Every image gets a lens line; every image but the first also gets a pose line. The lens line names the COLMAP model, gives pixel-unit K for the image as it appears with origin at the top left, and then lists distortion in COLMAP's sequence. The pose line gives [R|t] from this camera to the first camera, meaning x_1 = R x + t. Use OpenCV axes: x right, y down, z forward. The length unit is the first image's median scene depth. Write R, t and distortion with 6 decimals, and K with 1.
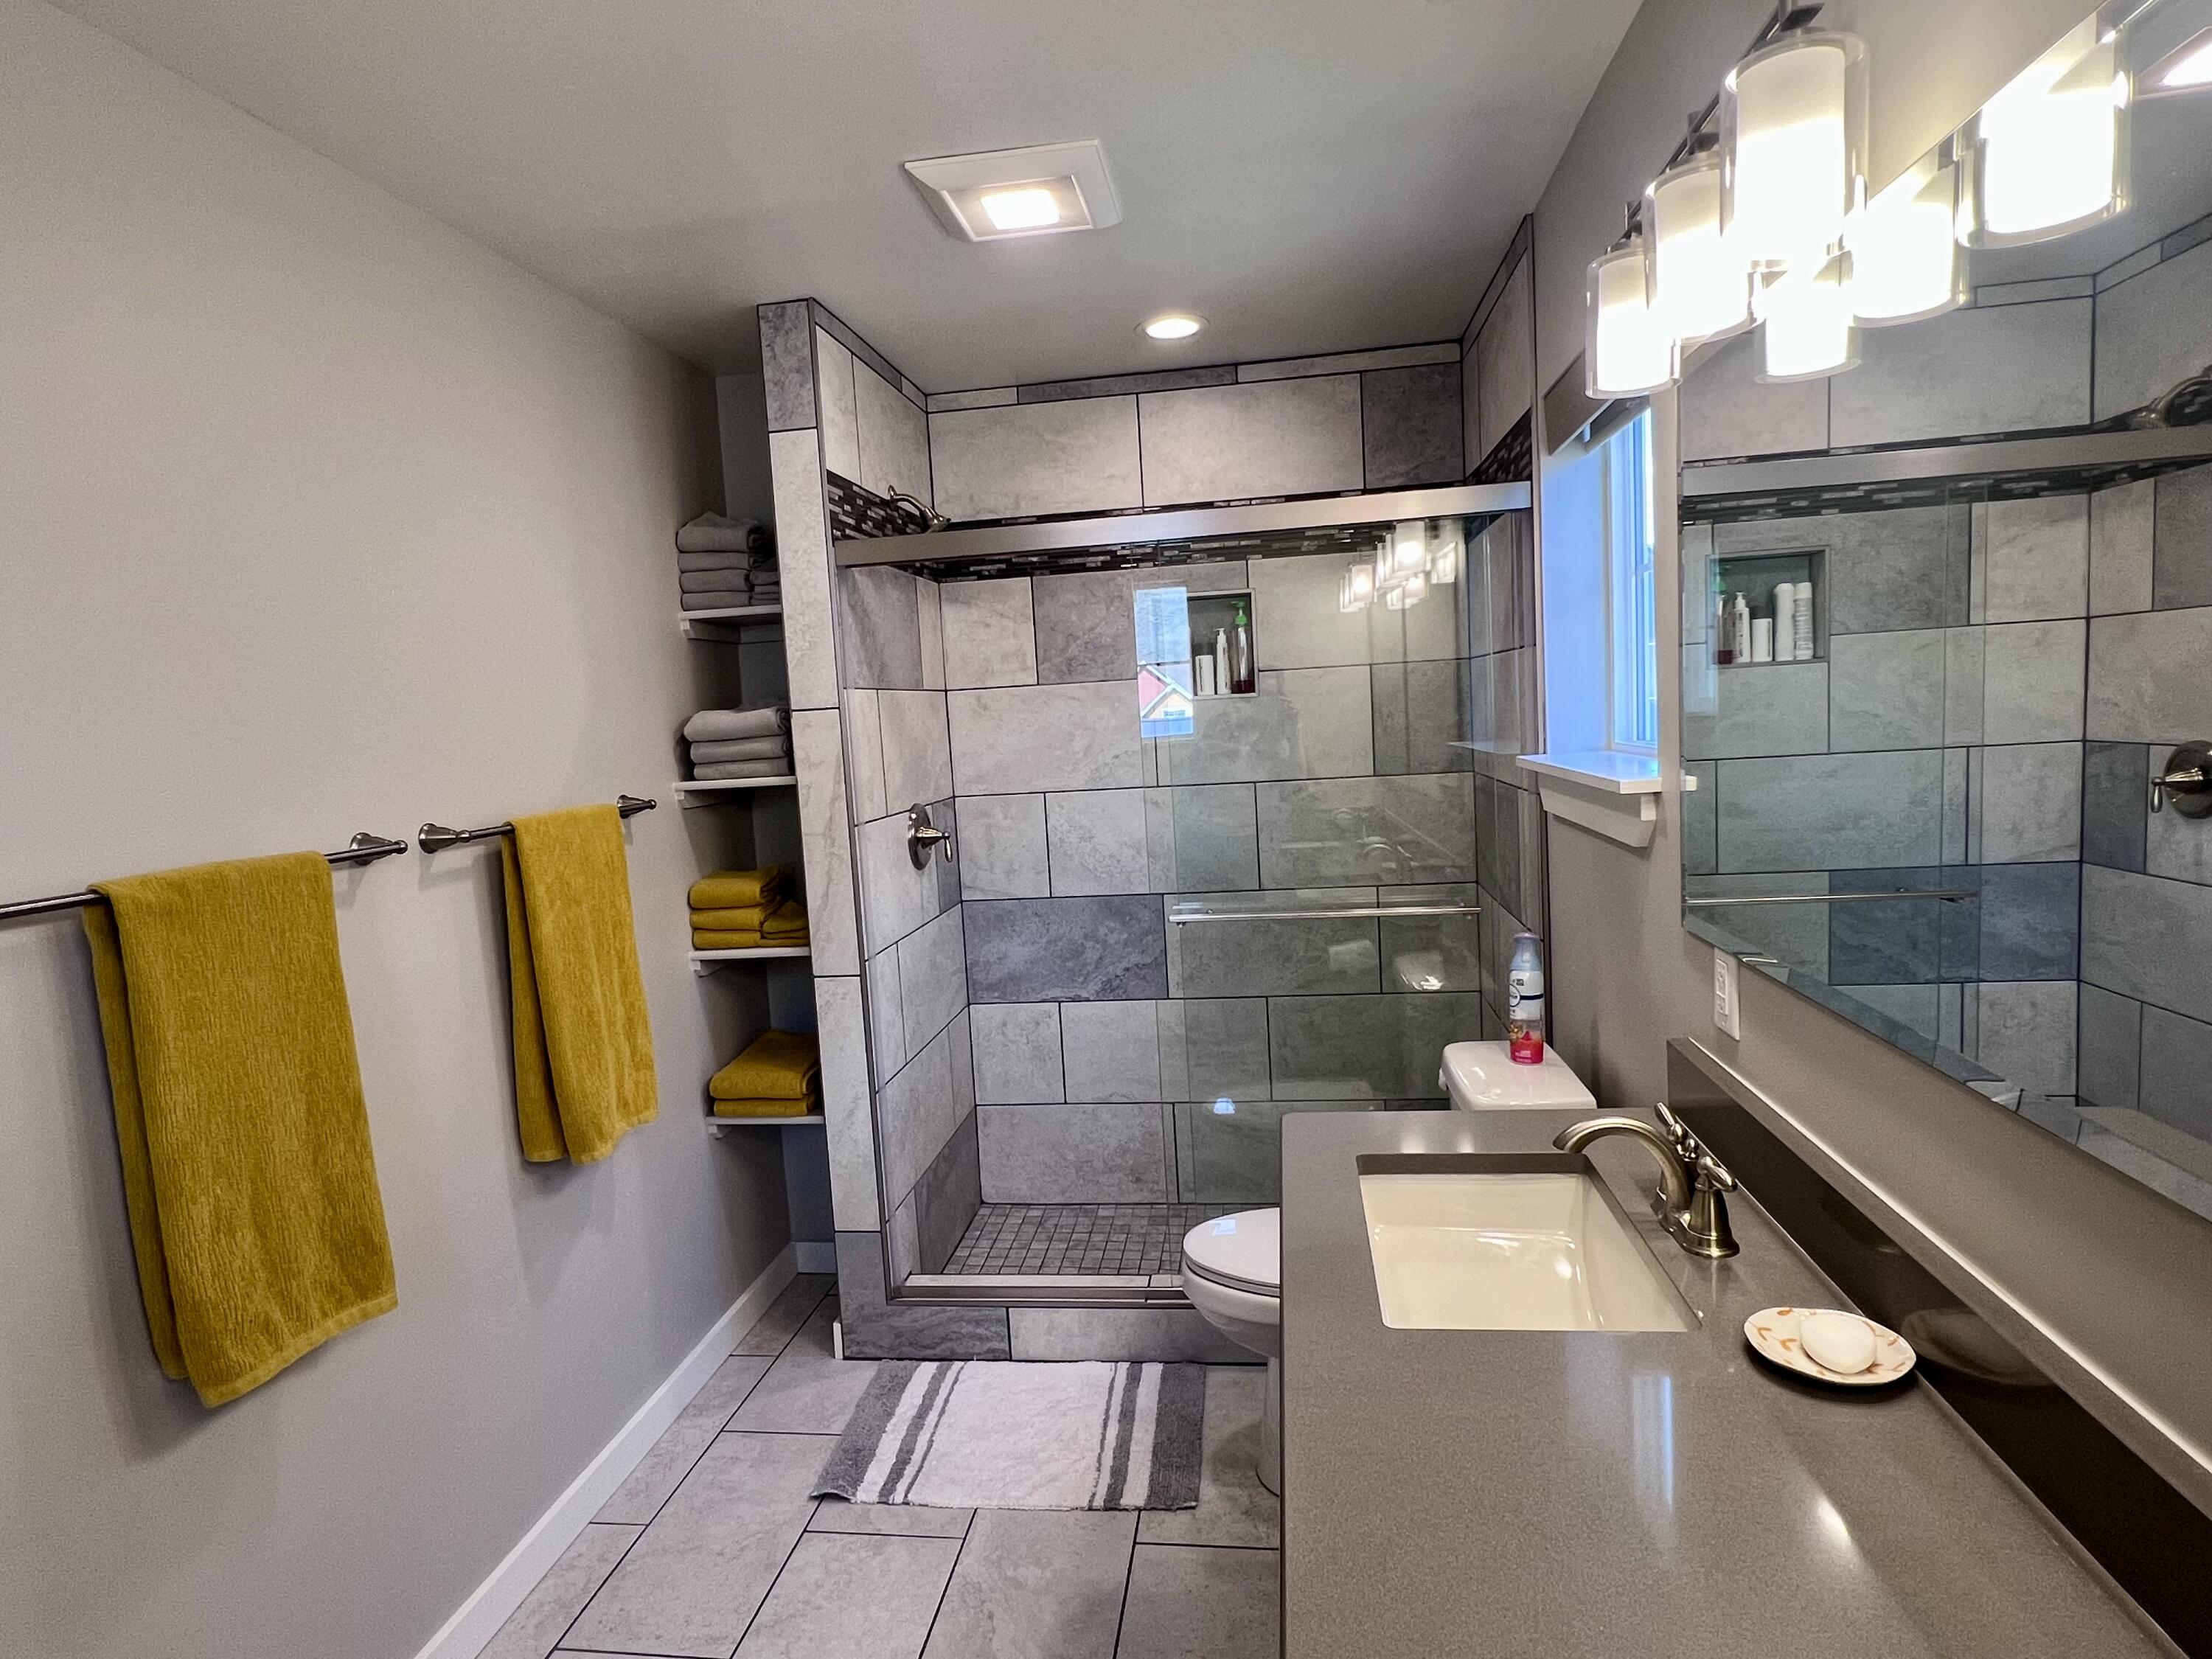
lens RADIAL K [[1211.7, 0, 1103.4], [0, 1211.7, 833.2], [0, 0, 1]] dist [0.000556, -0.000520]
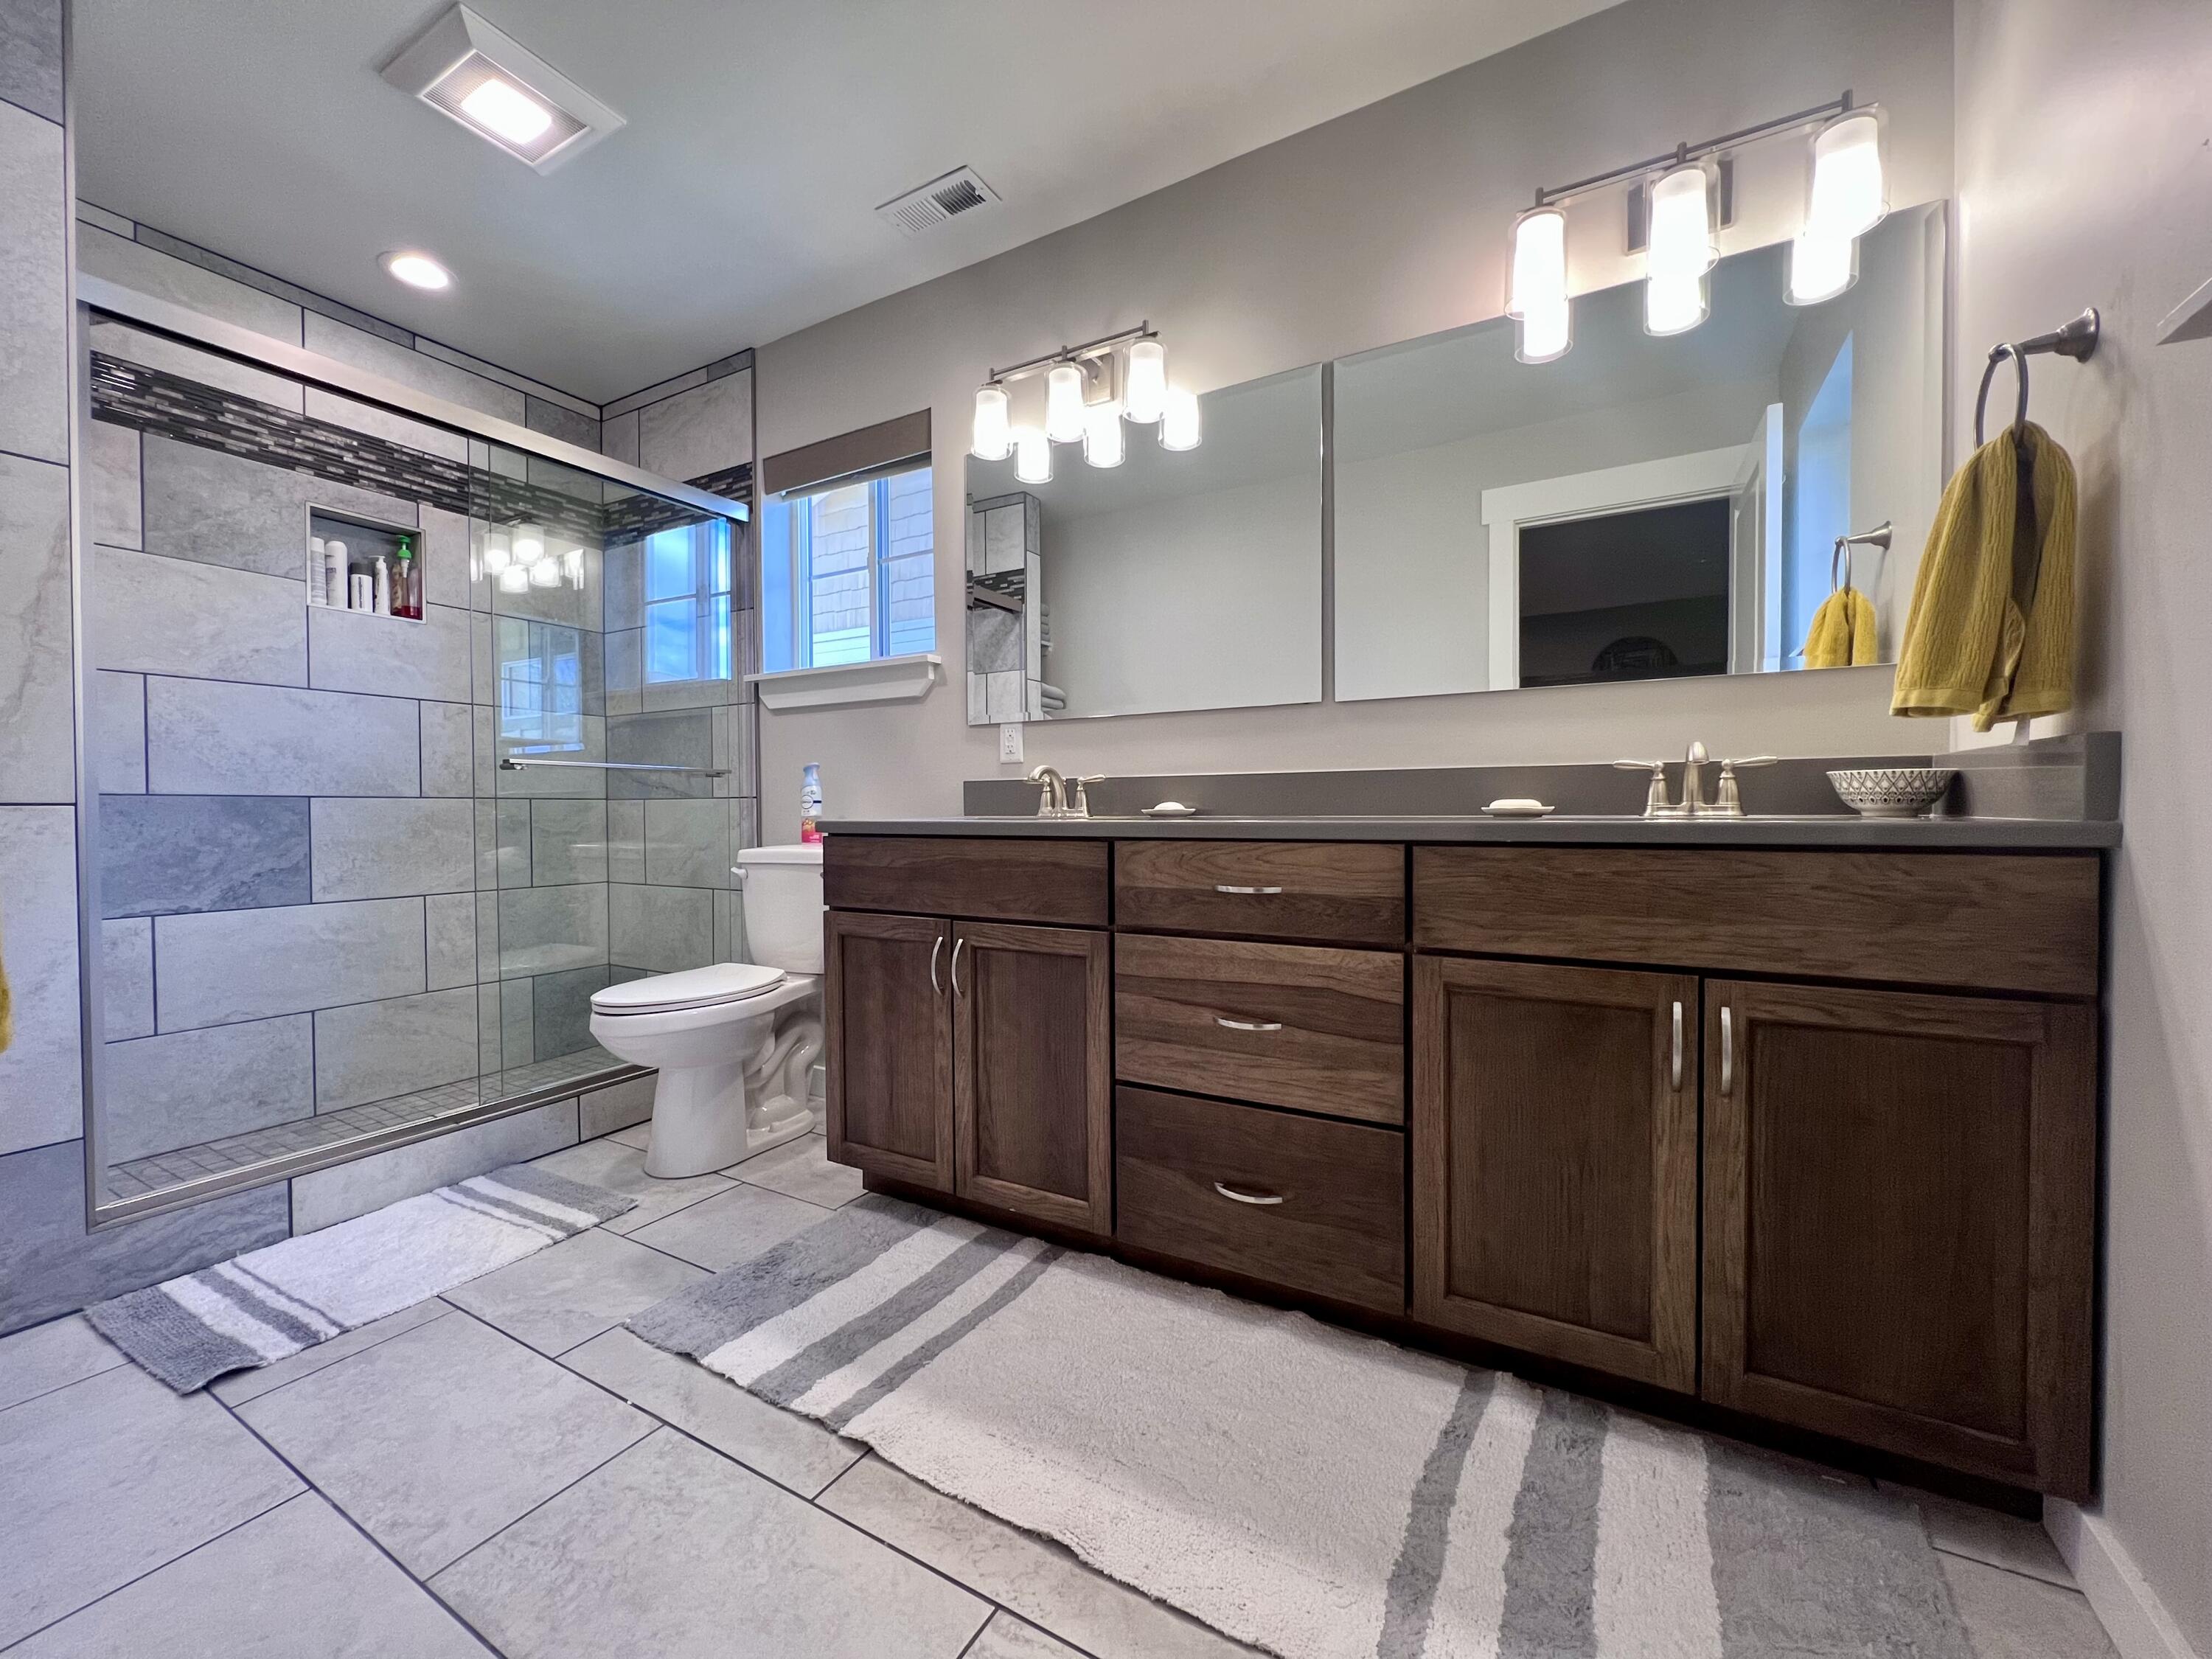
lens RADIAL K [[883.5, 0, 1100.3], [0, 883.5, 827.4], [0, 0, 1]] dist [-0.000833, -0.000190]
pose [[0.368542, 0.038380, 0.928818, -0.396167], [0.078355, 0.994309, -0.072176, 0.183611], [-0.926303, 0.099378, 0.363438, 0.135622]]
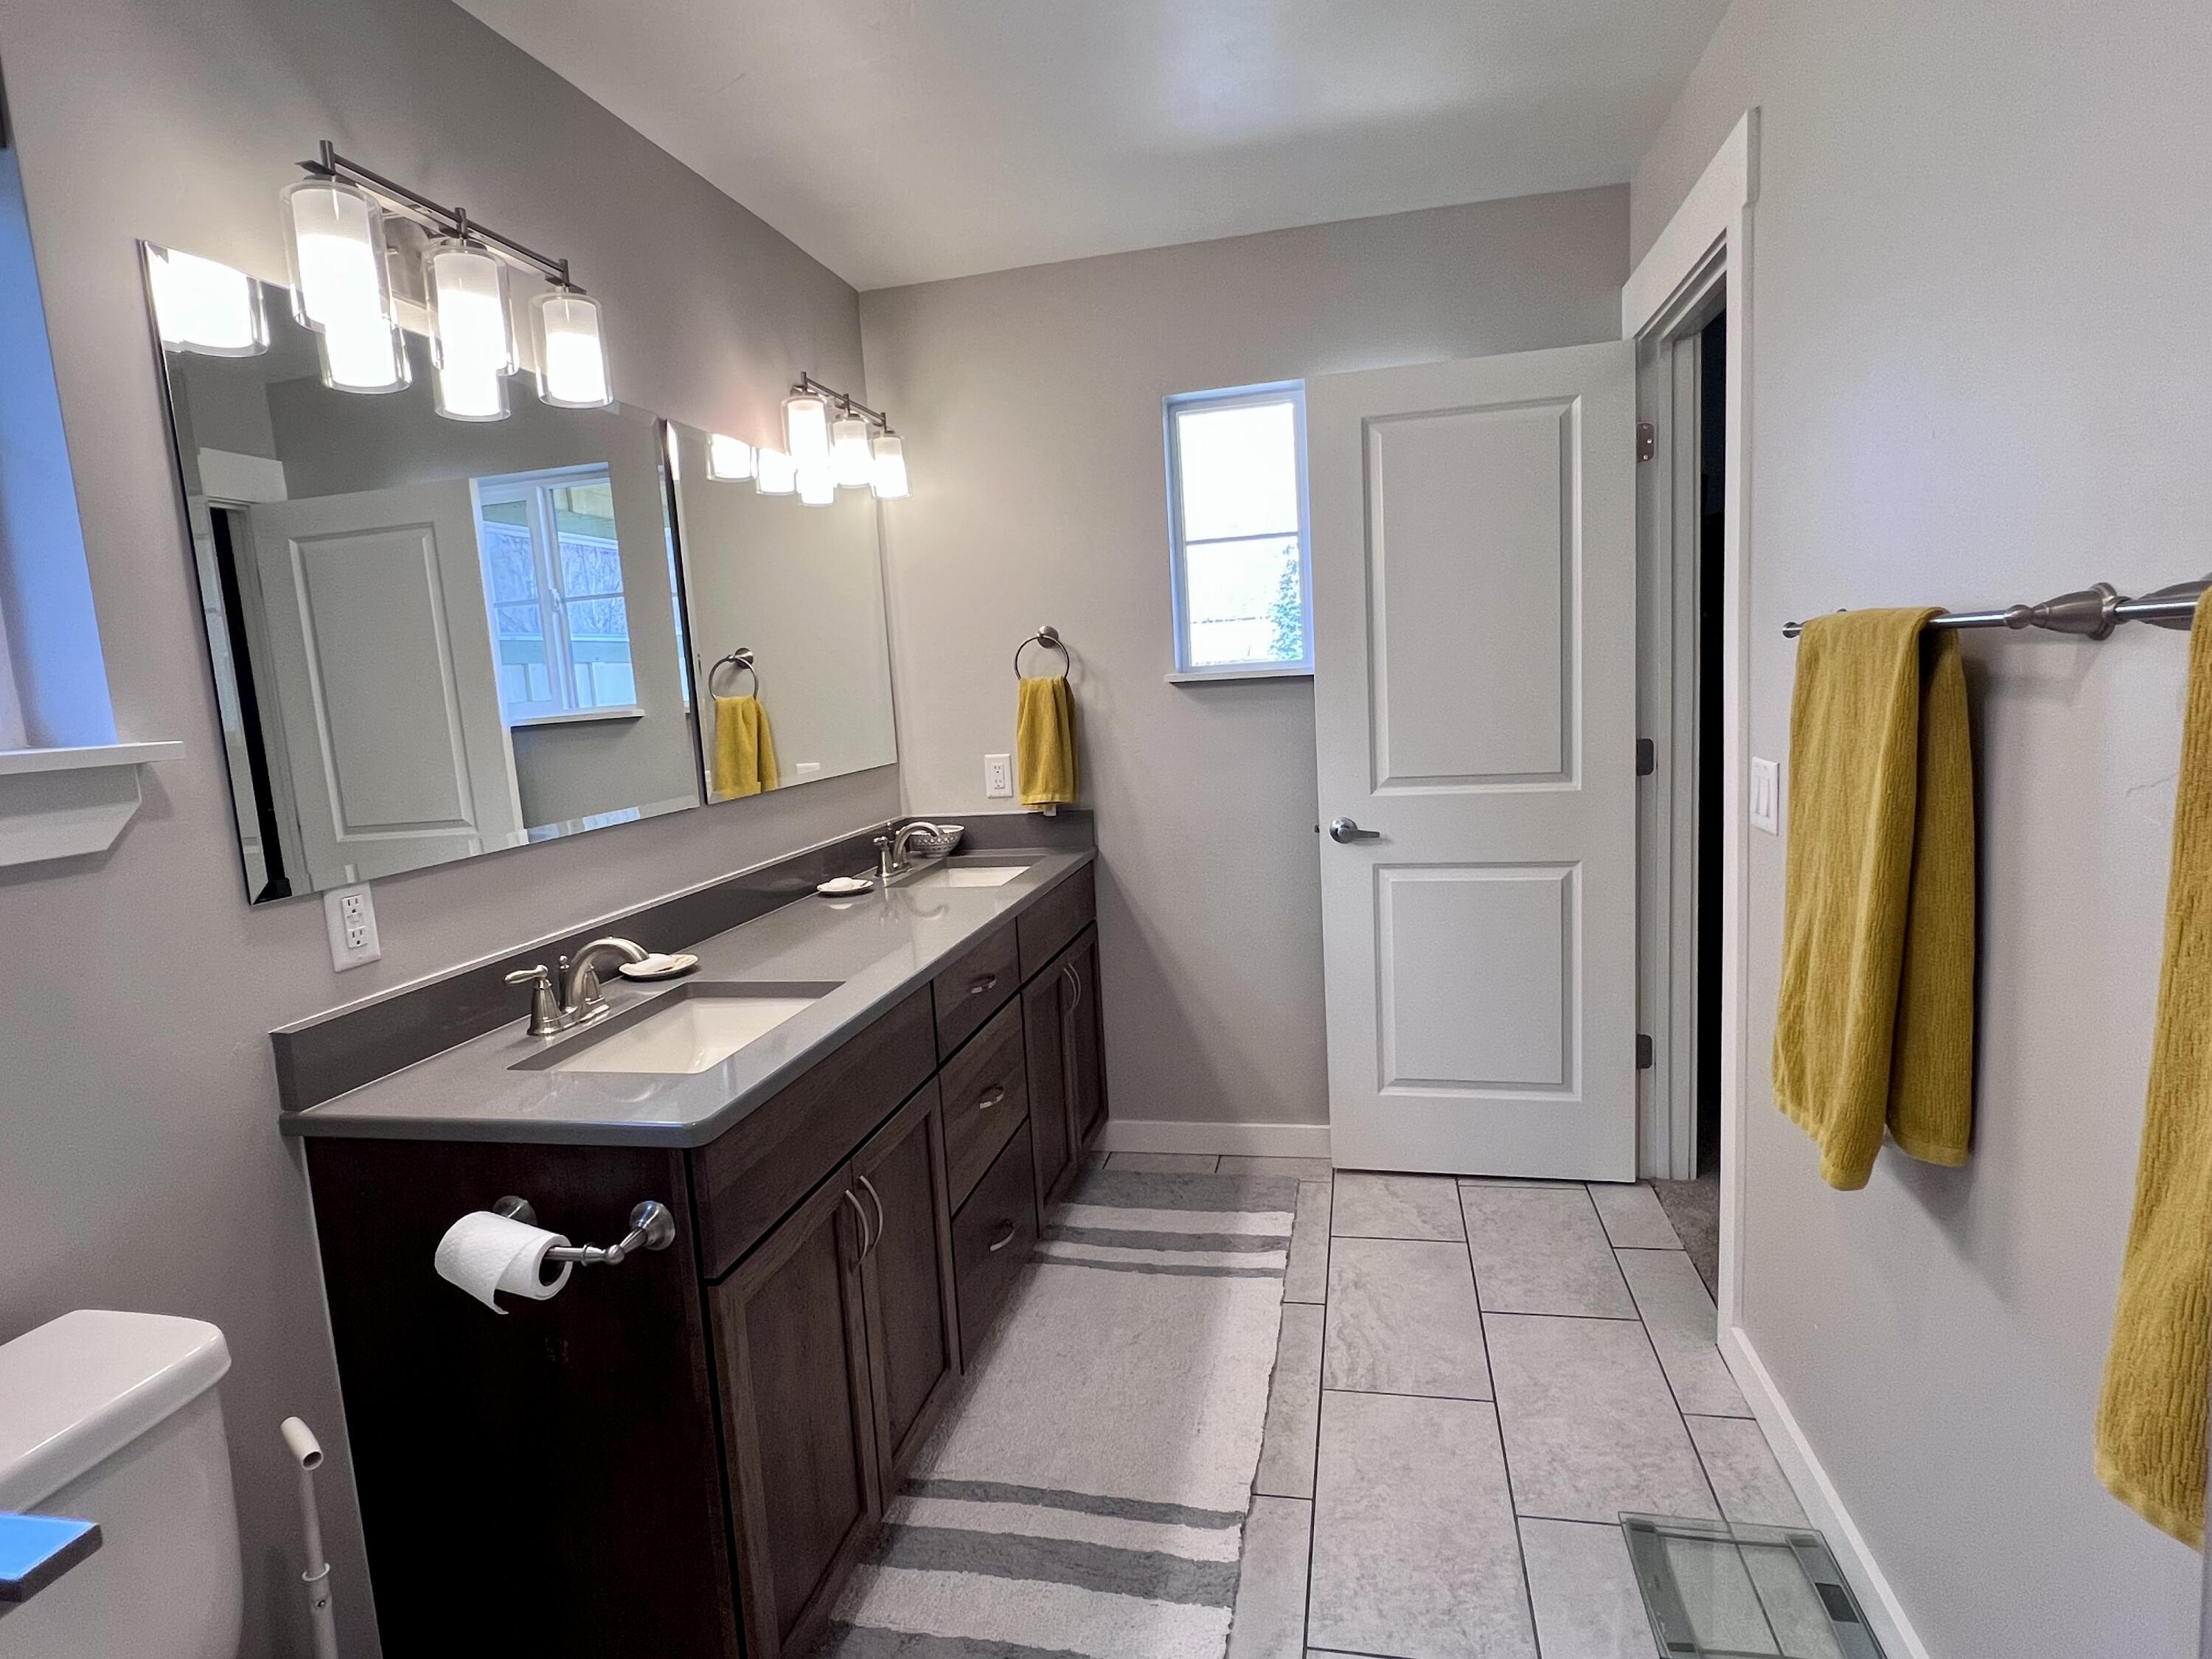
lens RADIAL K [[1211.7, 0, 1101.1], [0, 1211.7, 832.7], [0, 0, 1]] dist [0.000556, -0.000520]
pose [[-0.989766, 0.113833, 0.086058, -0.099834], [0.130741, 0.965037, 0.227178, -0.041333], [-0.057189, 0.236104, -0.970044, 0.873797]]
